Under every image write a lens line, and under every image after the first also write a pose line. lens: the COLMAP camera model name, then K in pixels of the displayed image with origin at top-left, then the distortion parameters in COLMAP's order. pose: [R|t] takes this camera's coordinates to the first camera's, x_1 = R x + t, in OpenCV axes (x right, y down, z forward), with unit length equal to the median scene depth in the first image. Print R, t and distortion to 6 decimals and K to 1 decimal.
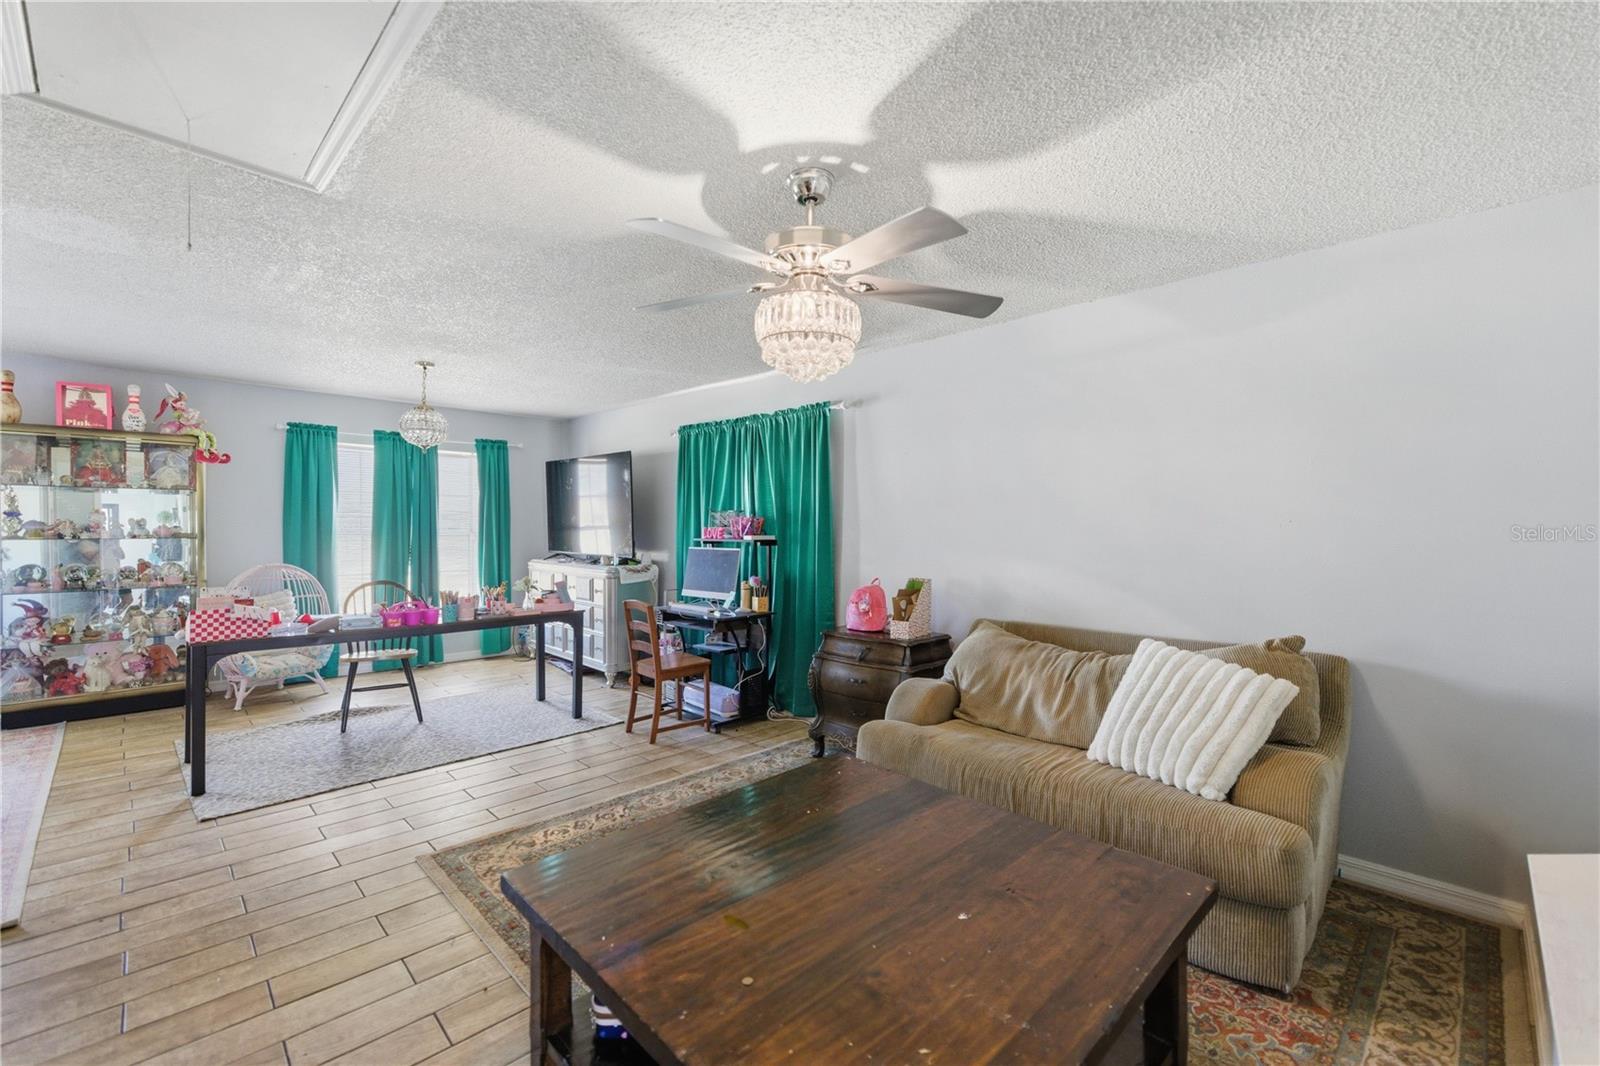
lens RADIAL K [[683.0, 0, 796.7], [0, 683.0, 526.2], [0, 0, 1]] dist [0.007016, -0.000952]
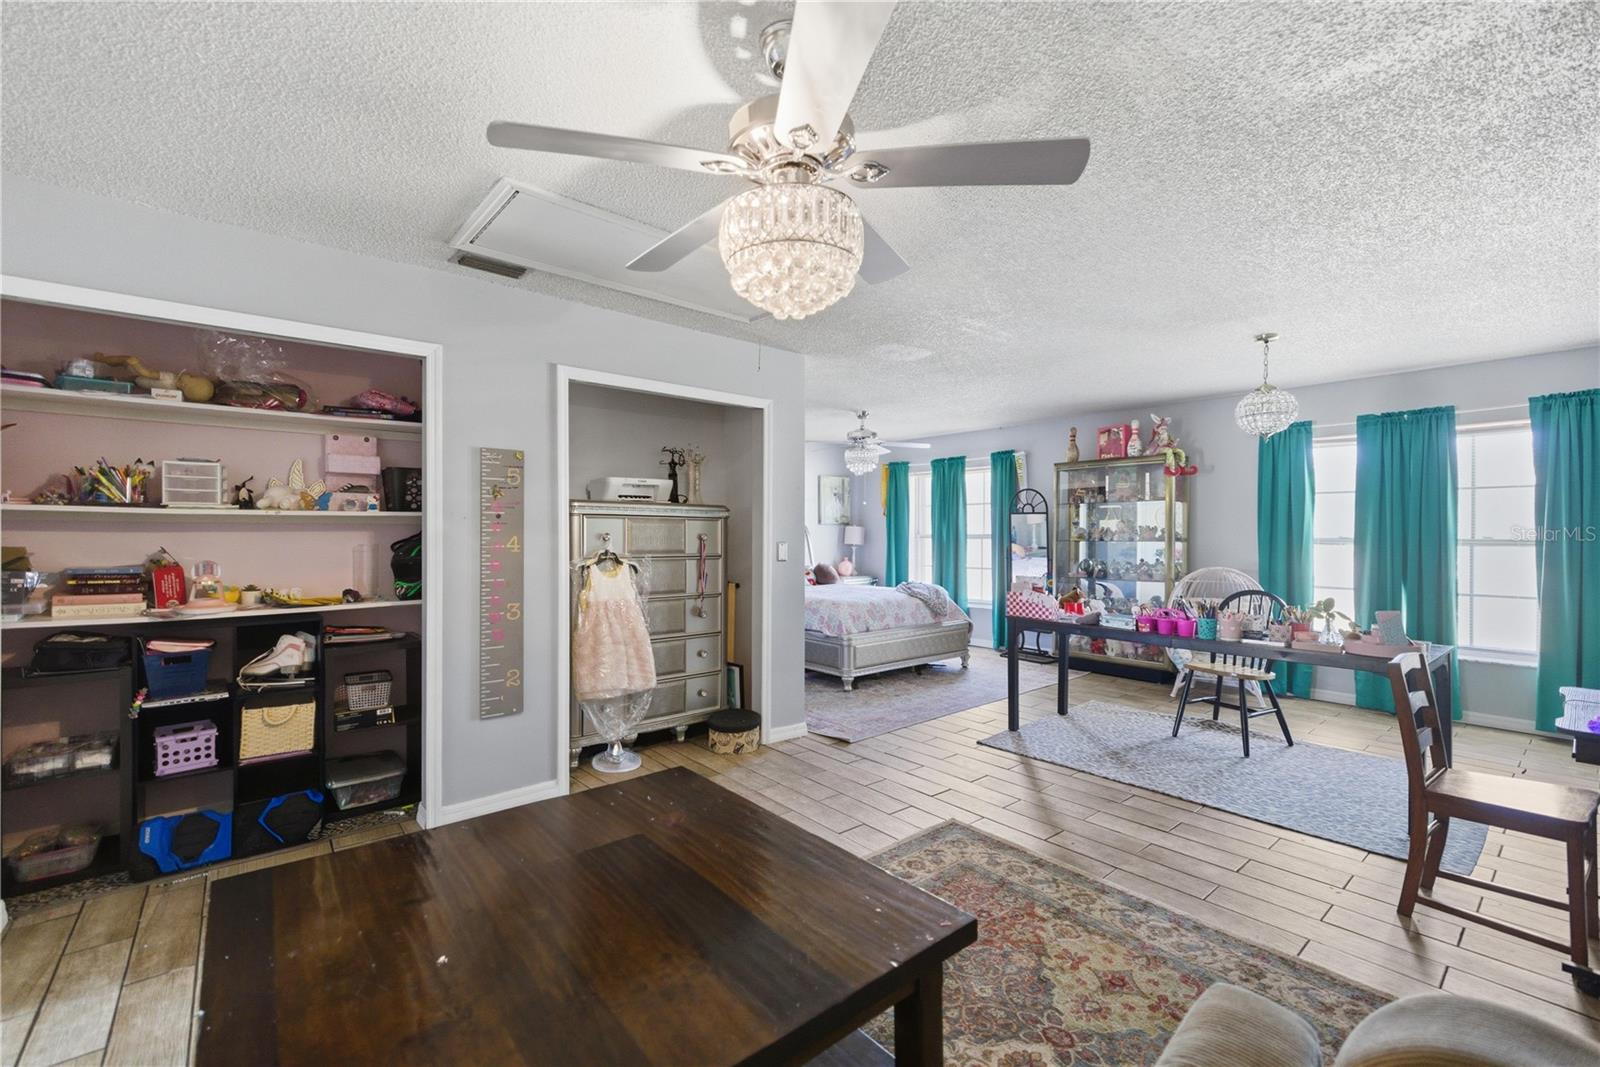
lens RADIAL K [[683.0, 0, 796.4], [0, 683.0, 534.7], [0, 0, 1]] dist [0.007016, -0.000952]
pose [[-0.096145, -0.004036, -0.995359, 0.396500], [-0.005502, 0.999979, -0.003524, 0.015122], [0.995352, 0.005138, -0.096165, 0.571309]]
